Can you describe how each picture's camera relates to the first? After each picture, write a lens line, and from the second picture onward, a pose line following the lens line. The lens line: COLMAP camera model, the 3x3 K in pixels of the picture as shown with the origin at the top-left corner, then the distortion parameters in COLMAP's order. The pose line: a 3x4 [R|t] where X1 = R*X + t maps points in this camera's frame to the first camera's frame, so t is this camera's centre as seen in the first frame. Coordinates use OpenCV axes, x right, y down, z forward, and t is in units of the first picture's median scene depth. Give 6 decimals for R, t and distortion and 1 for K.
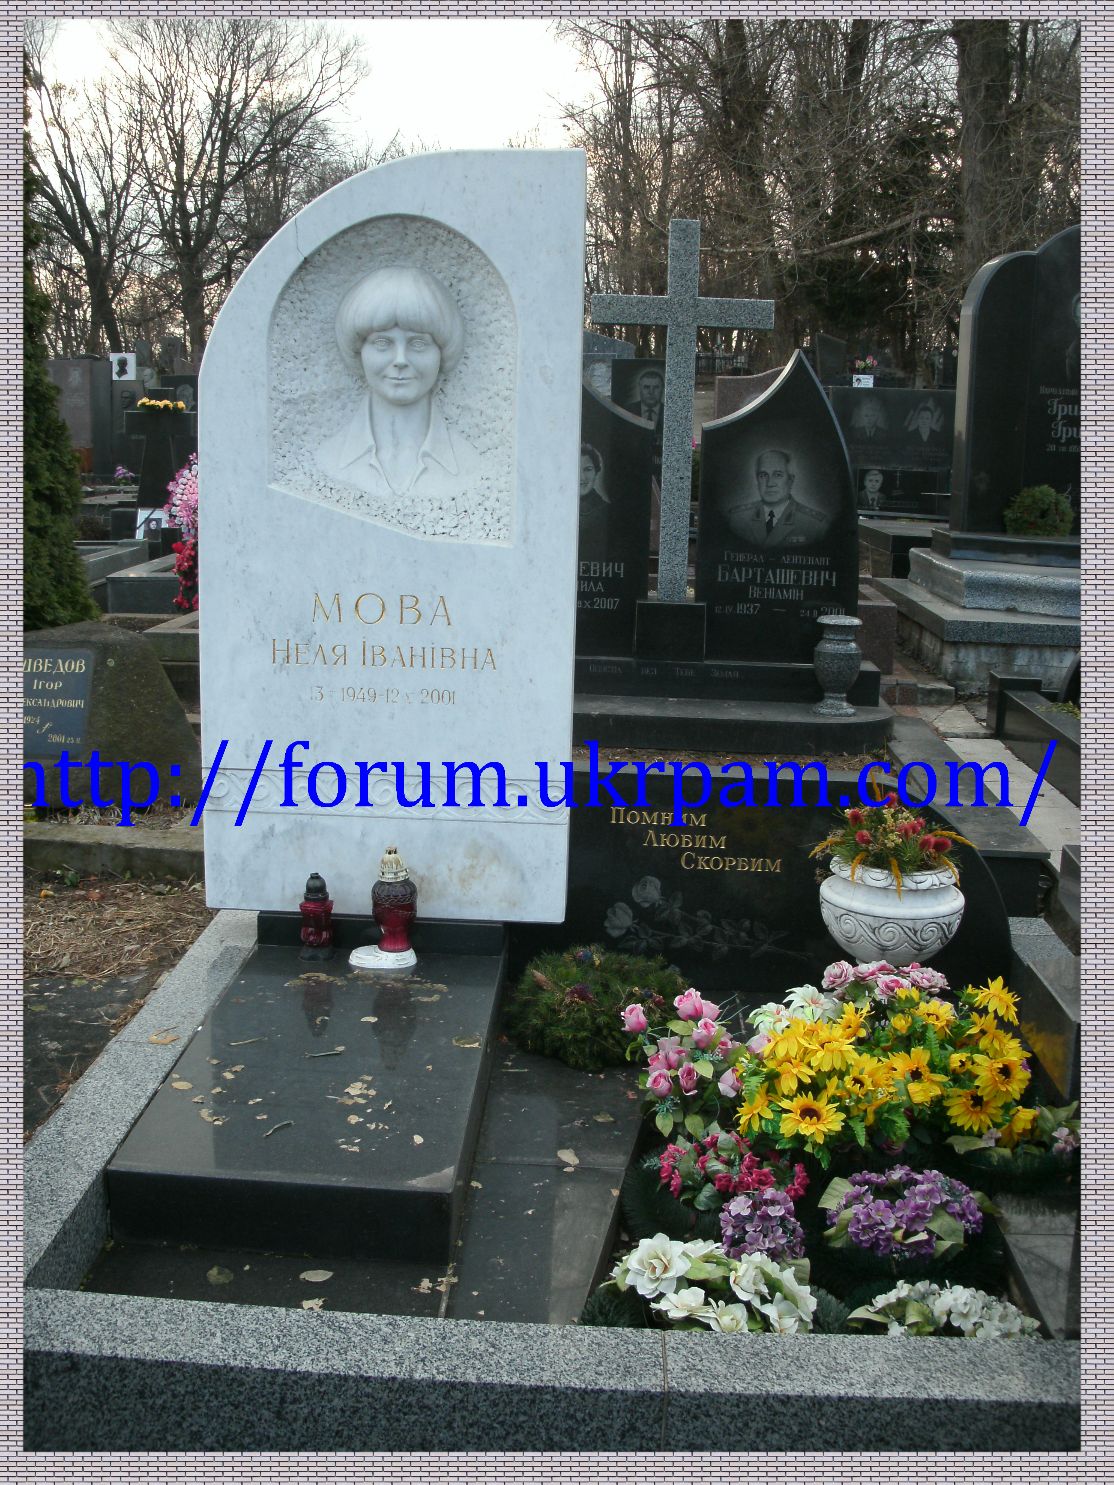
lens RADIAL K [[1557.6, 0, 553.2], [0, 1557.6, 767.9], [0, 0, 1]] dist [-0.298351, 0.402358]
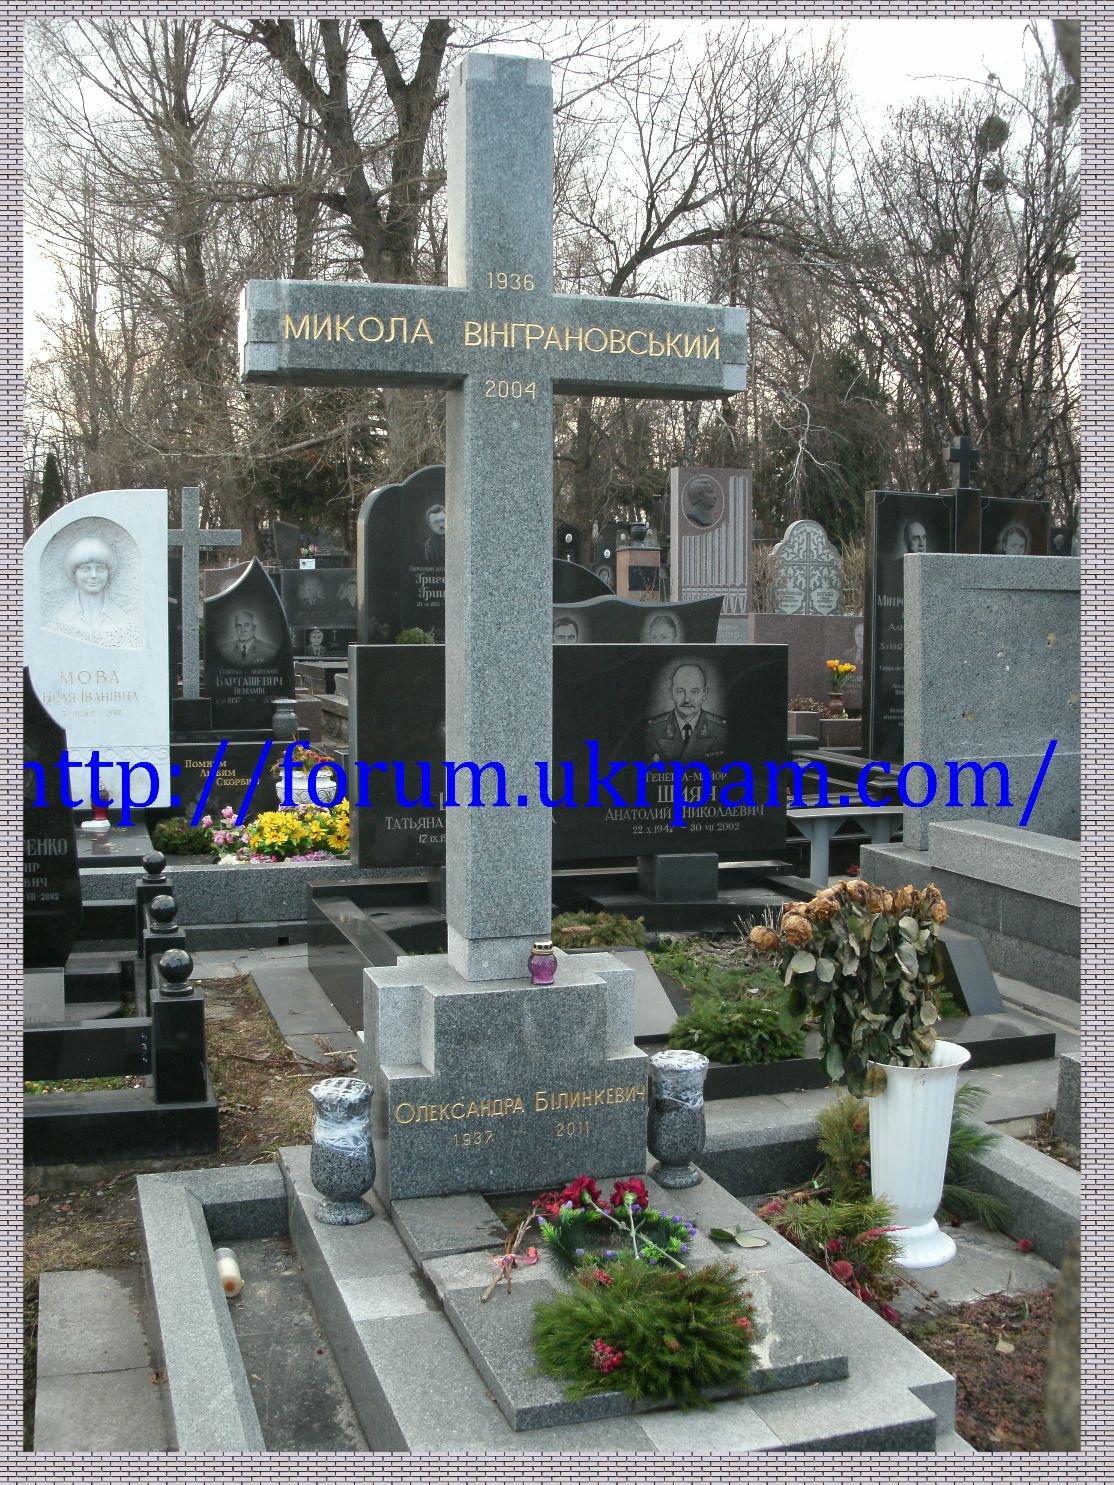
lens RADIAL K [[1557.6, 0, 553.2], [0, 1557.6, 767.9], [0, 0, 1]] dist [-0.298351, 0.402358]
pose [[0.942169, -0.057703, 0.330133, -0.122097], [0.094685, 0.990765, -0.097049, 0.187348], [-0.321485, 0.122695, 0.938932, -0.805741]]
